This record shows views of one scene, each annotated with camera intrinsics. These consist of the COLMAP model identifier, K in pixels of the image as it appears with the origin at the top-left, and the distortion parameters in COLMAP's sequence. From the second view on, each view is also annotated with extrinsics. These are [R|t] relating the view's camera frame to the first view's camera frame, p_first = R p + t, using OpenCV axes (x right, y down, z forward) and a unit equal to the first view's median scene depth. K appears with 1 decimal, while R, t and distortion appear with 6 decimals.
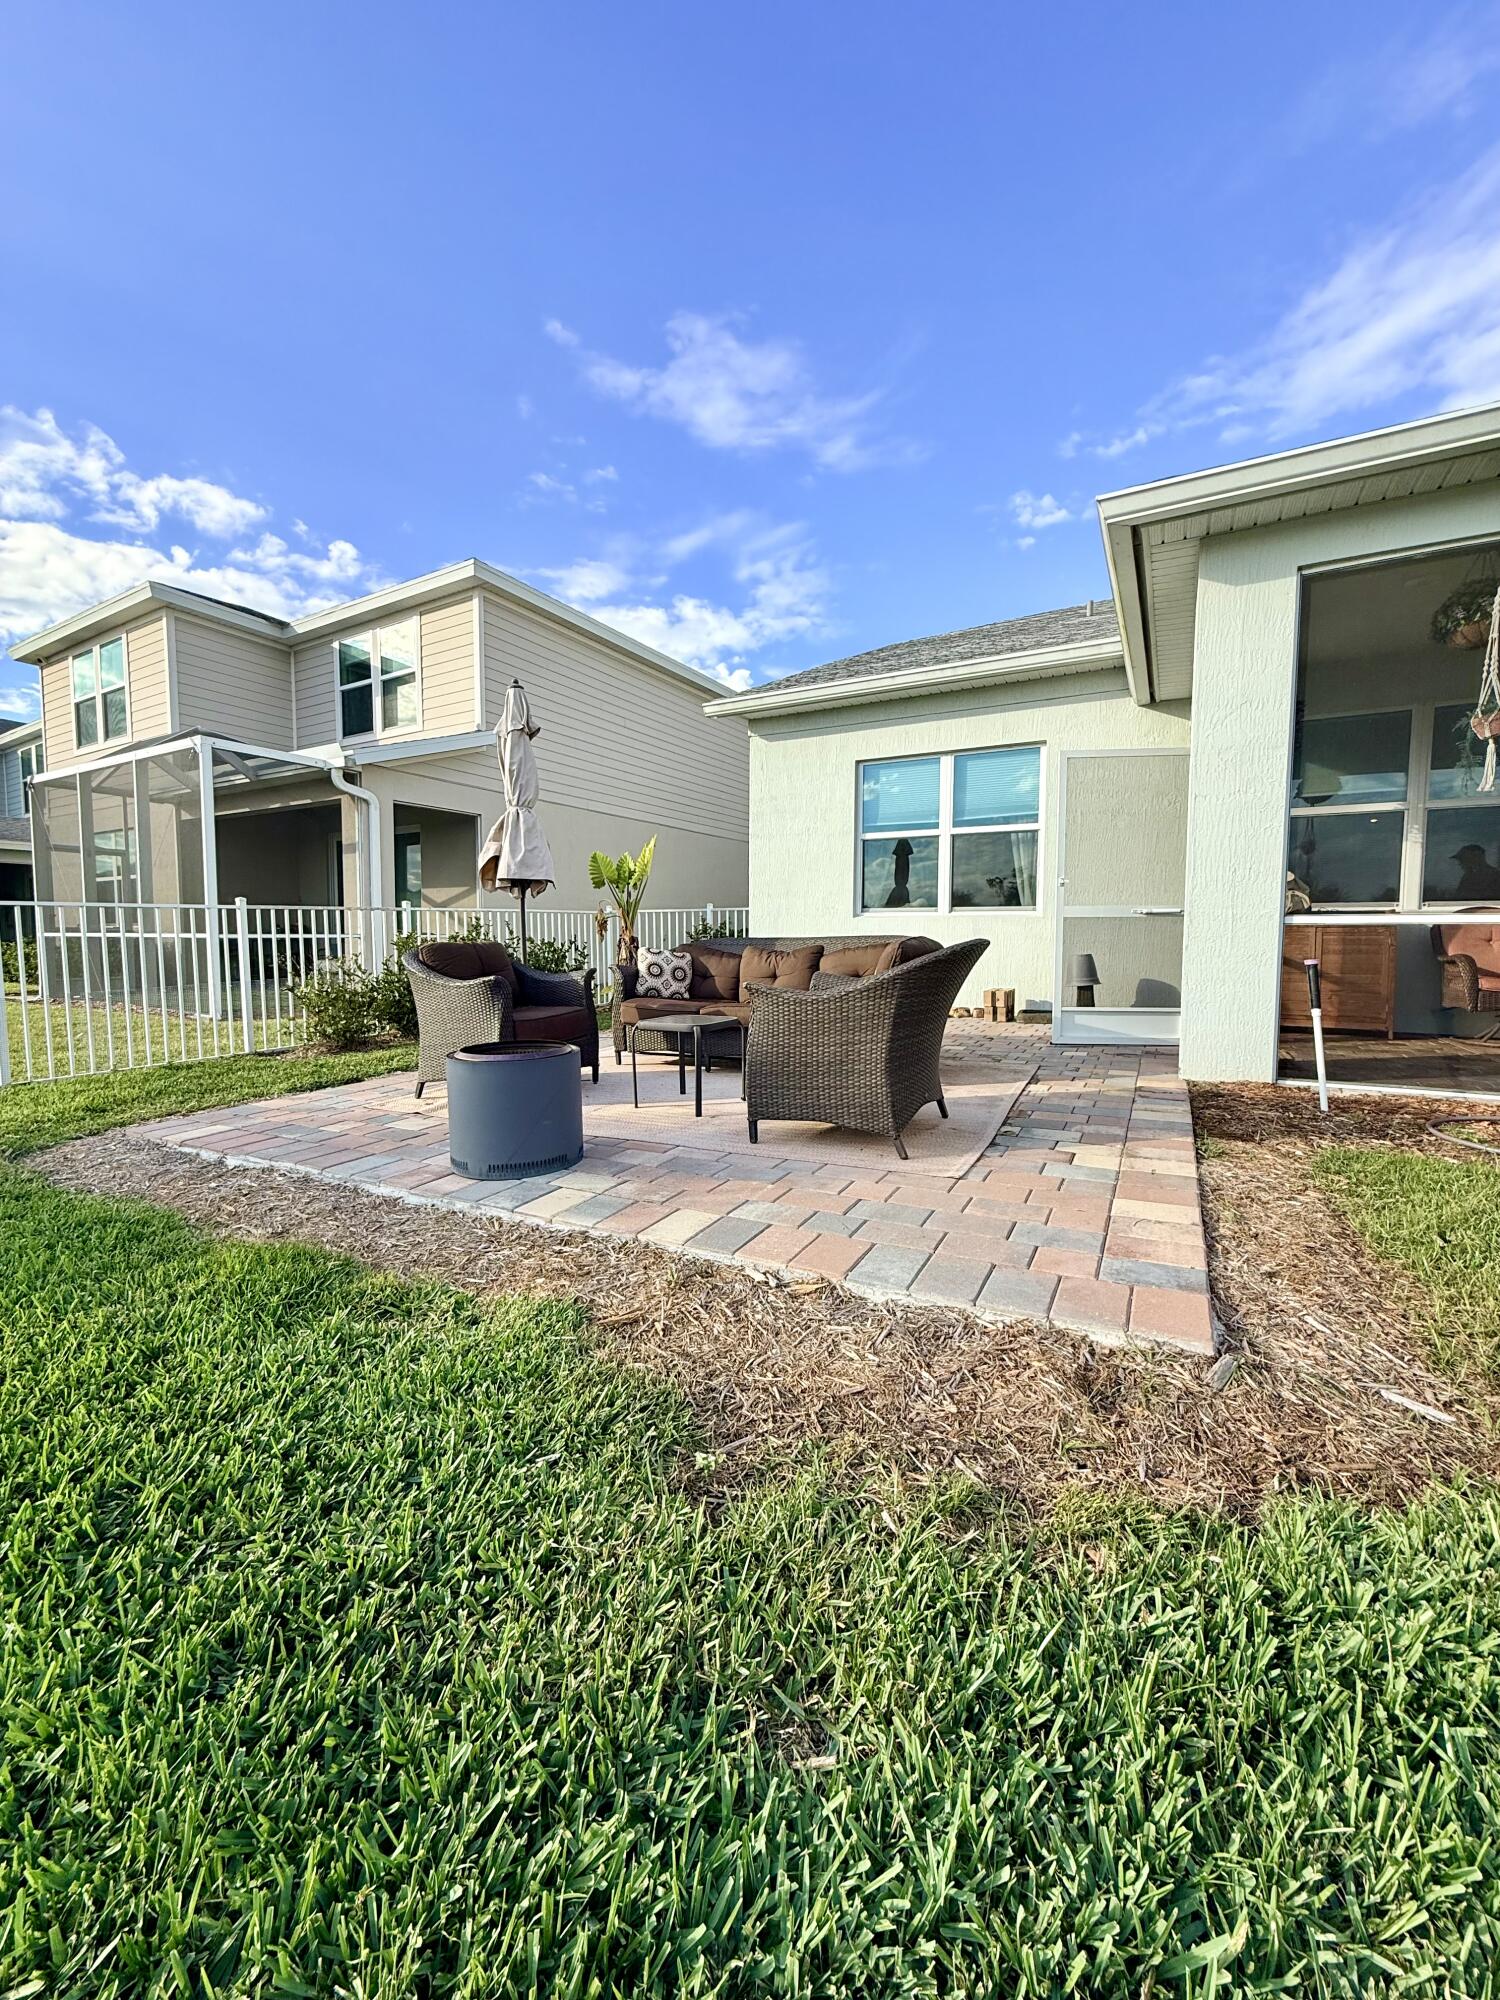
lens RADIAL K [[802.6, 0, 748.2], [0, 802.6, 984.7], [0, 0, 1]] dist [0.008408, -0.000629]
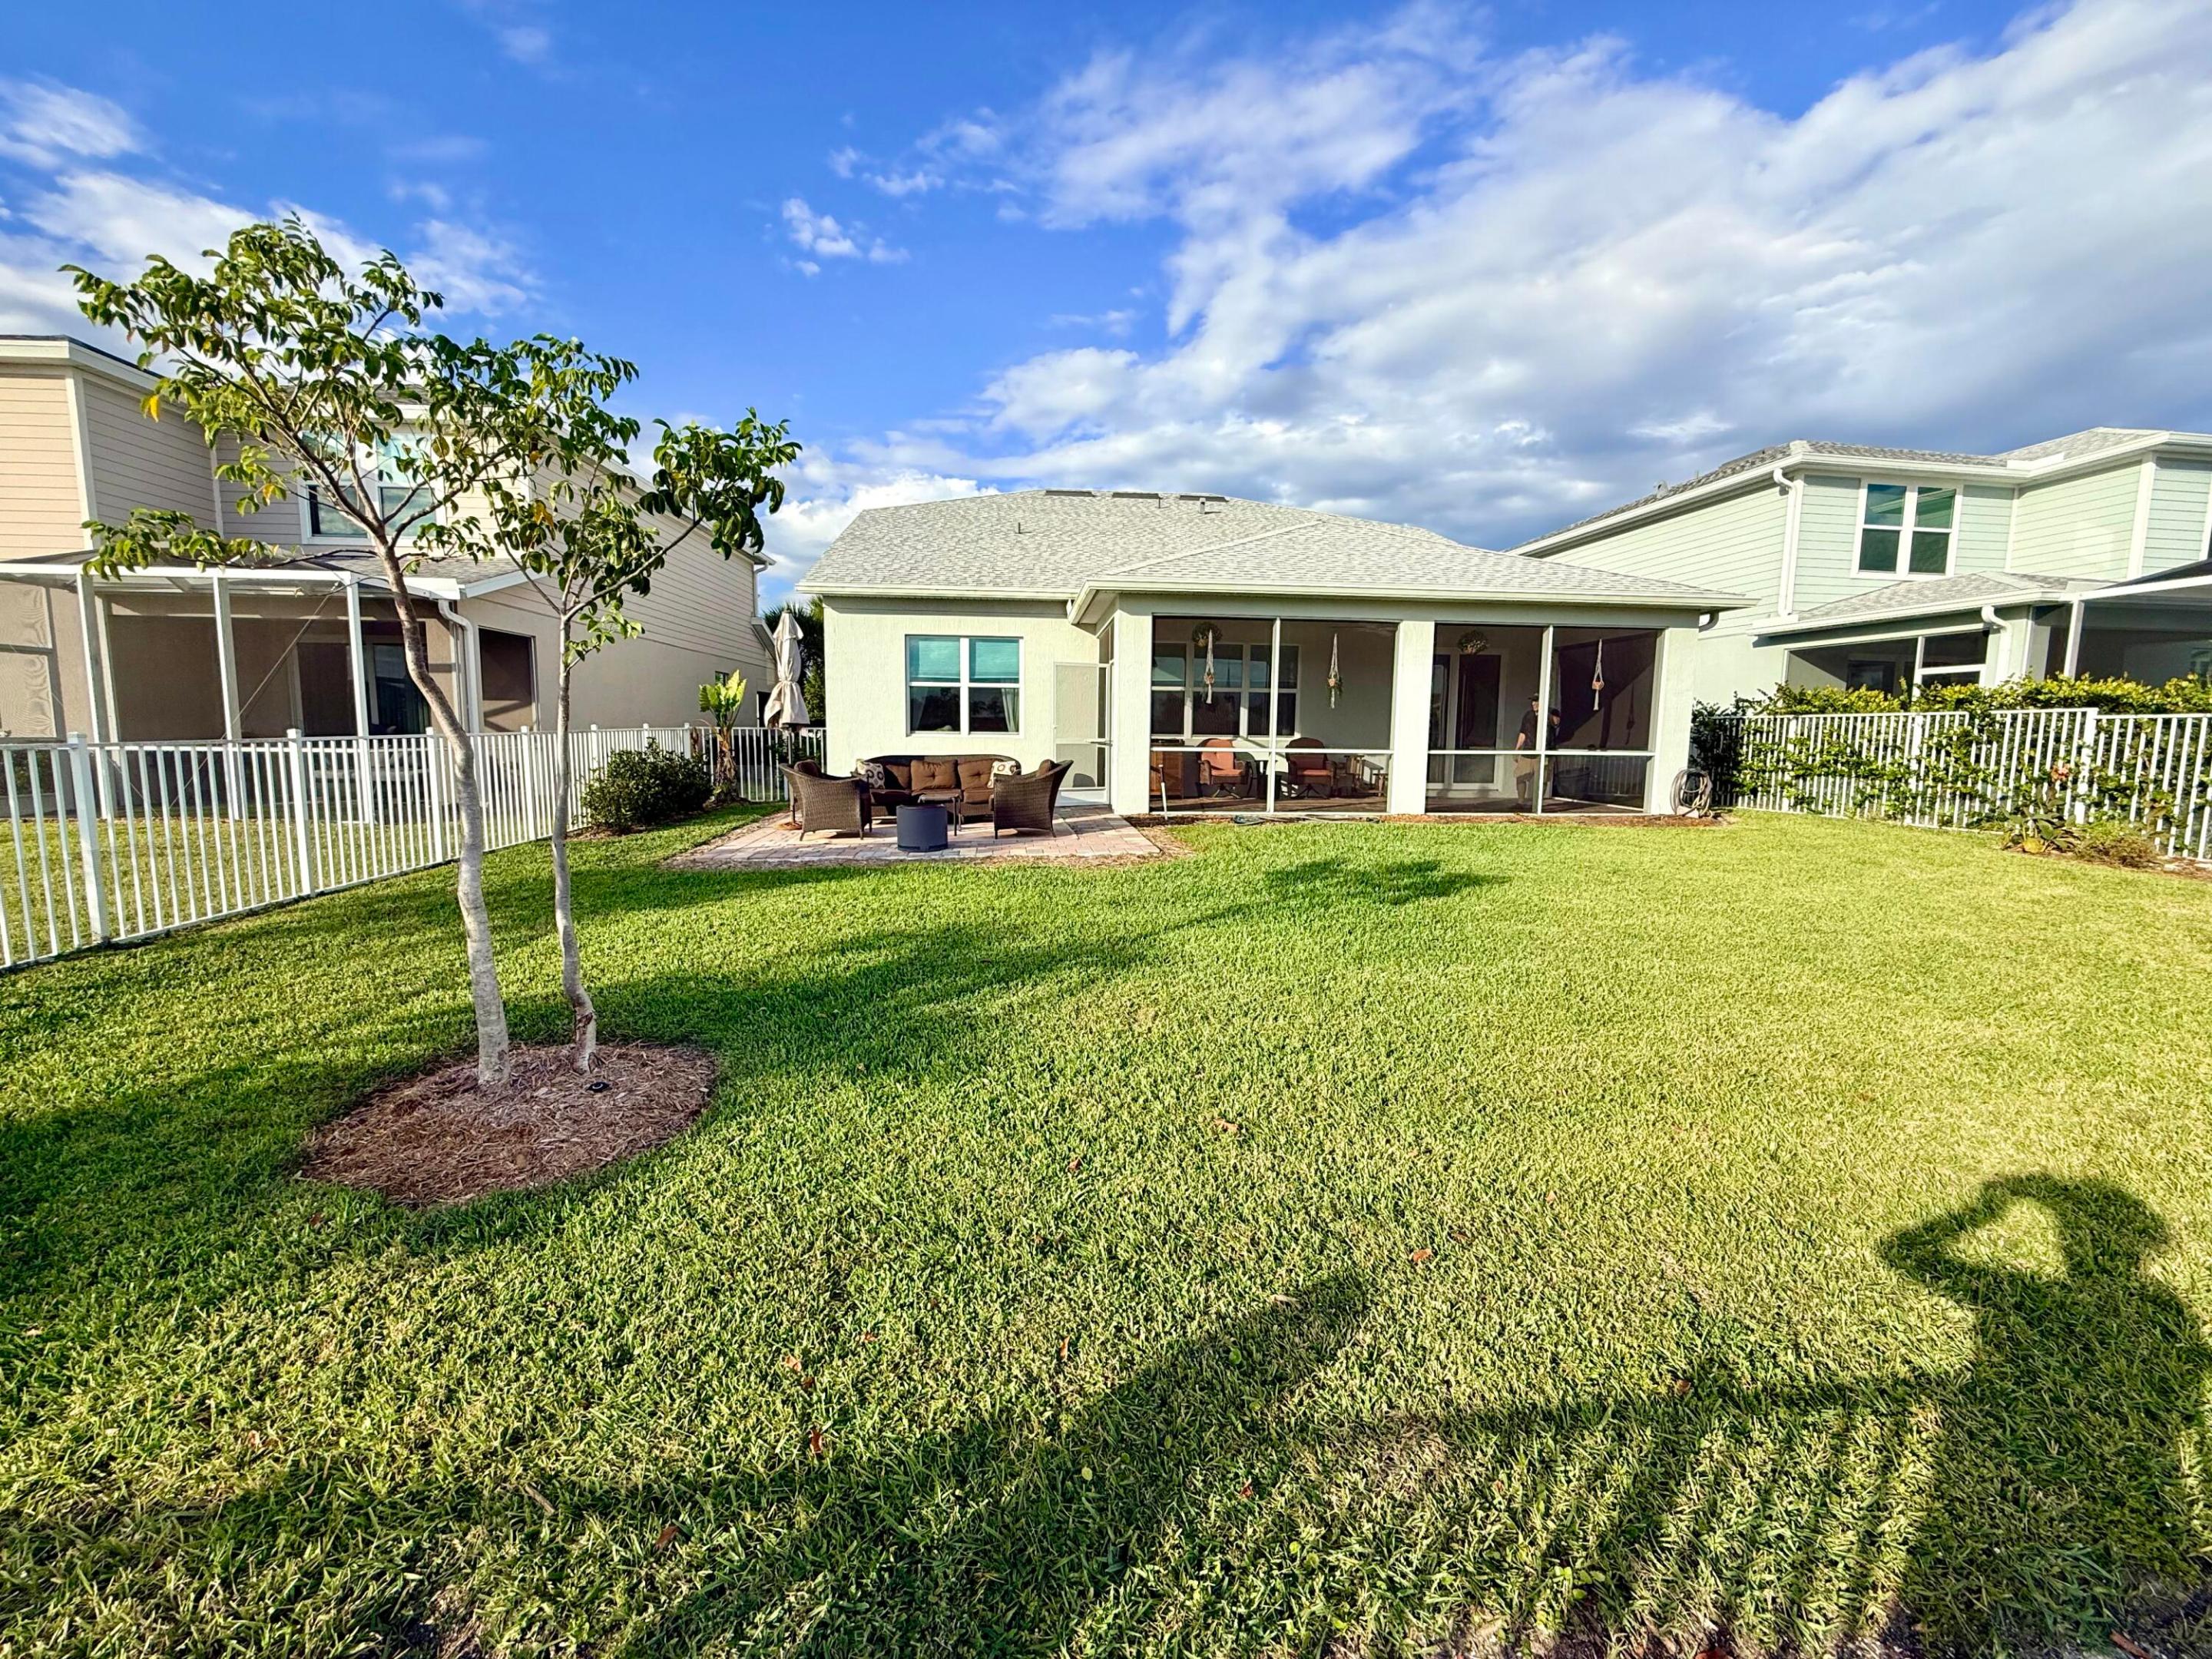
lens RADIAL K [[887.7, 0, 1104.0], [0, 887.7, 825.3], [0, 0, 1]] dist [0.008408, -0.000629]
pose [[0.829346, -0.051119, 0.556392, -0.733781], [0.025046, 0.998206, 0.054377, 0.001639], [-0.558174, -0.031162, 0.829138, -0.893046]]
